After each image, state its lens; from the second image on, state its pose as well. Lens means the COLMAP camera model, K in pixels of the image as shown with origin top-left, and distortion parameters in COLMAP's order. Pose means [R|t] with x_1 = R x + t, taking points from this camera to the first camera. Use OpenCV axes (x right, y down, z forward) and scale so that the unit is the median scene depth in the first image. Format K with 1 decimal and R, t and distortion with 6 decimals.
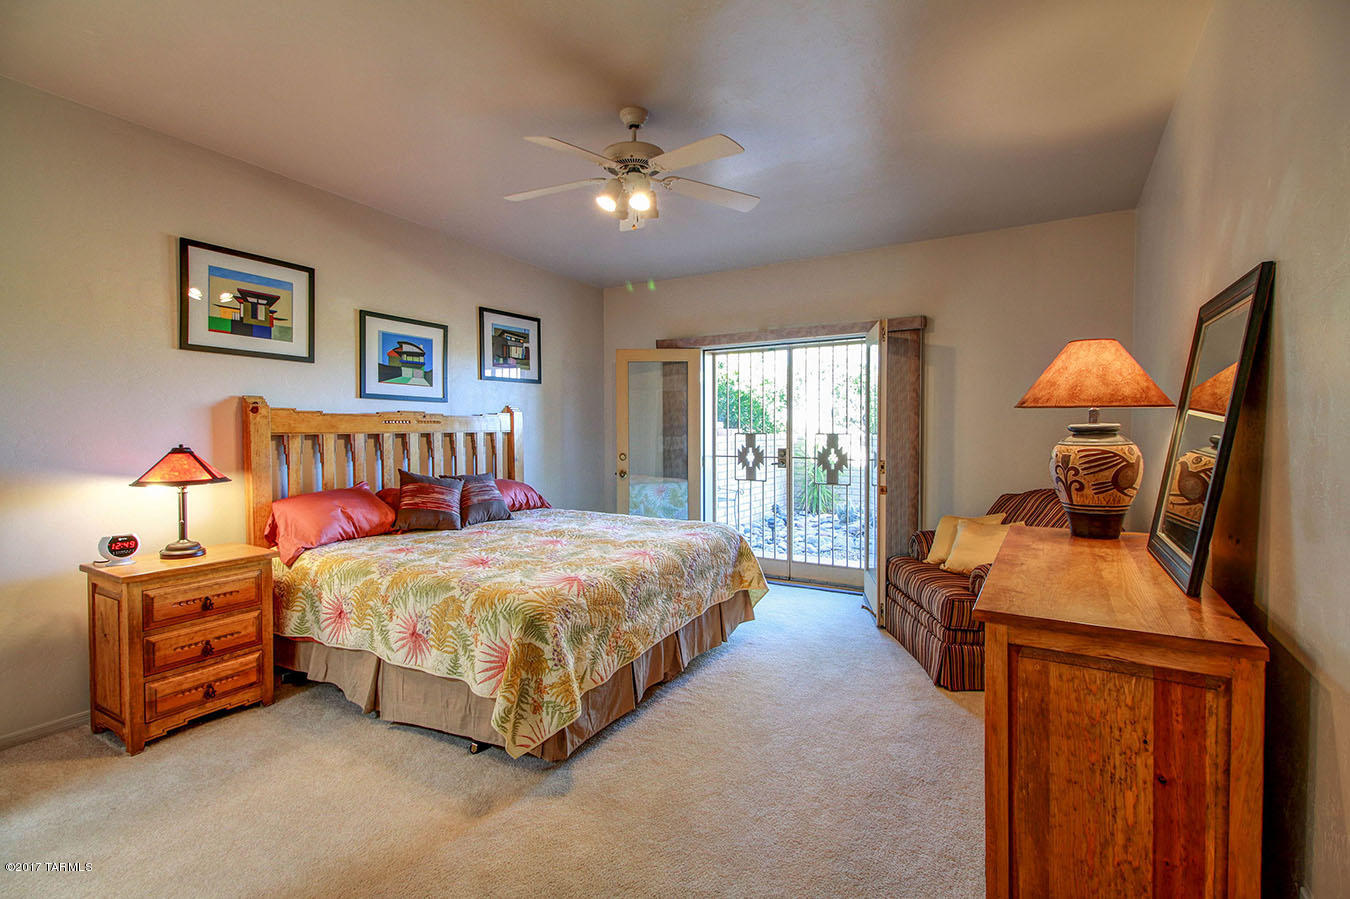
lens RADIAL K [[626.8, 0, 676.0], [0, 626.8, 443.0], [0, 0, 1]] dist [0.015383, -0.000998]
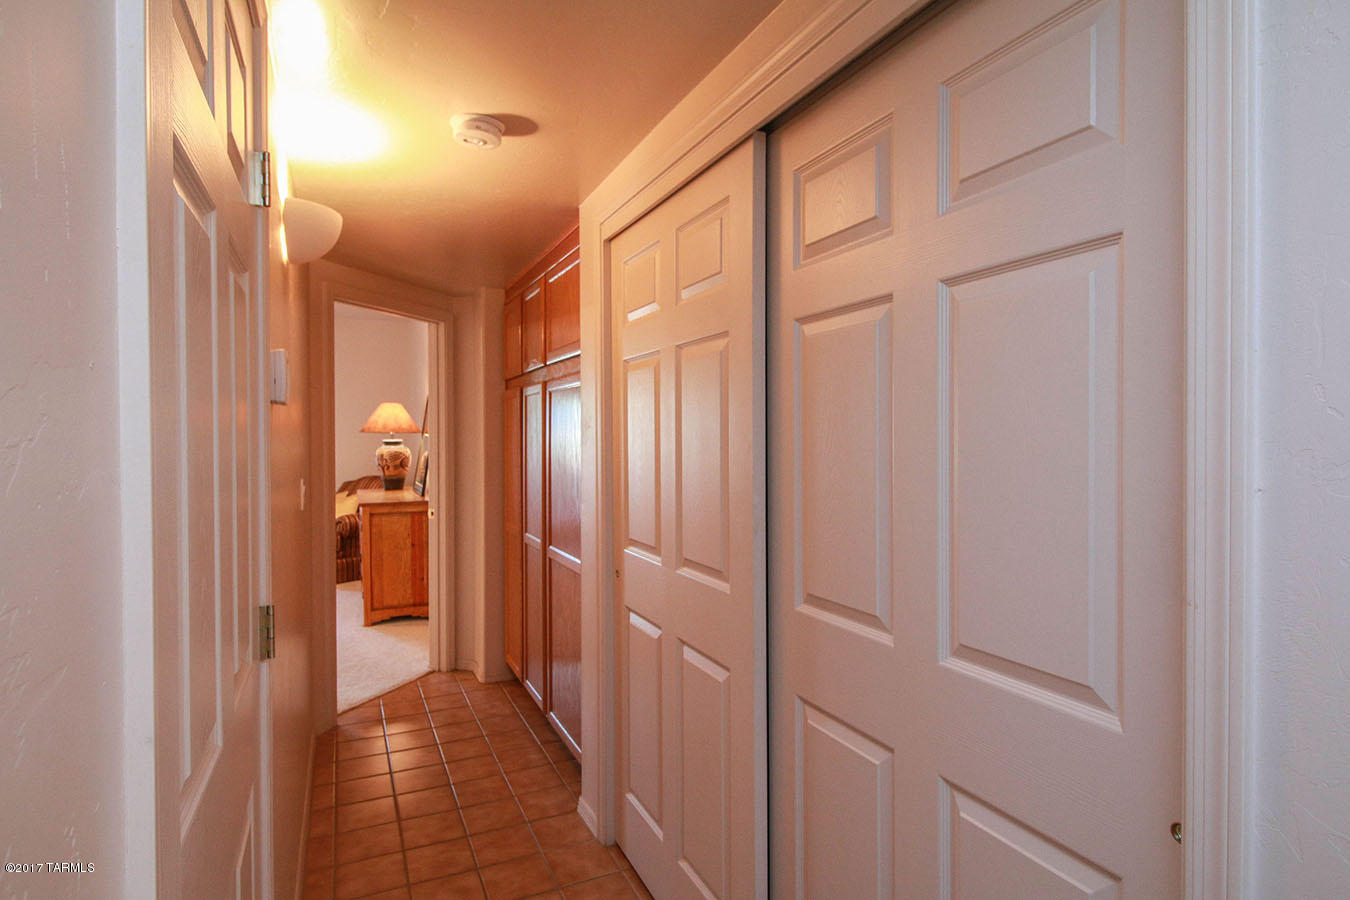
lens RADIAL K [[727.5, 0, 676.7], [0, 727.5, 449.4], [0, 0, 1]] dist [-0.002595, -0.002259]
pose [[0.572763, -0.013966, 0.819602, -0.939540], [0.026156, 0.999657, -0.001245, 0.035605], [-0.819304, 0.022151, 0.572931, -1.399462]]
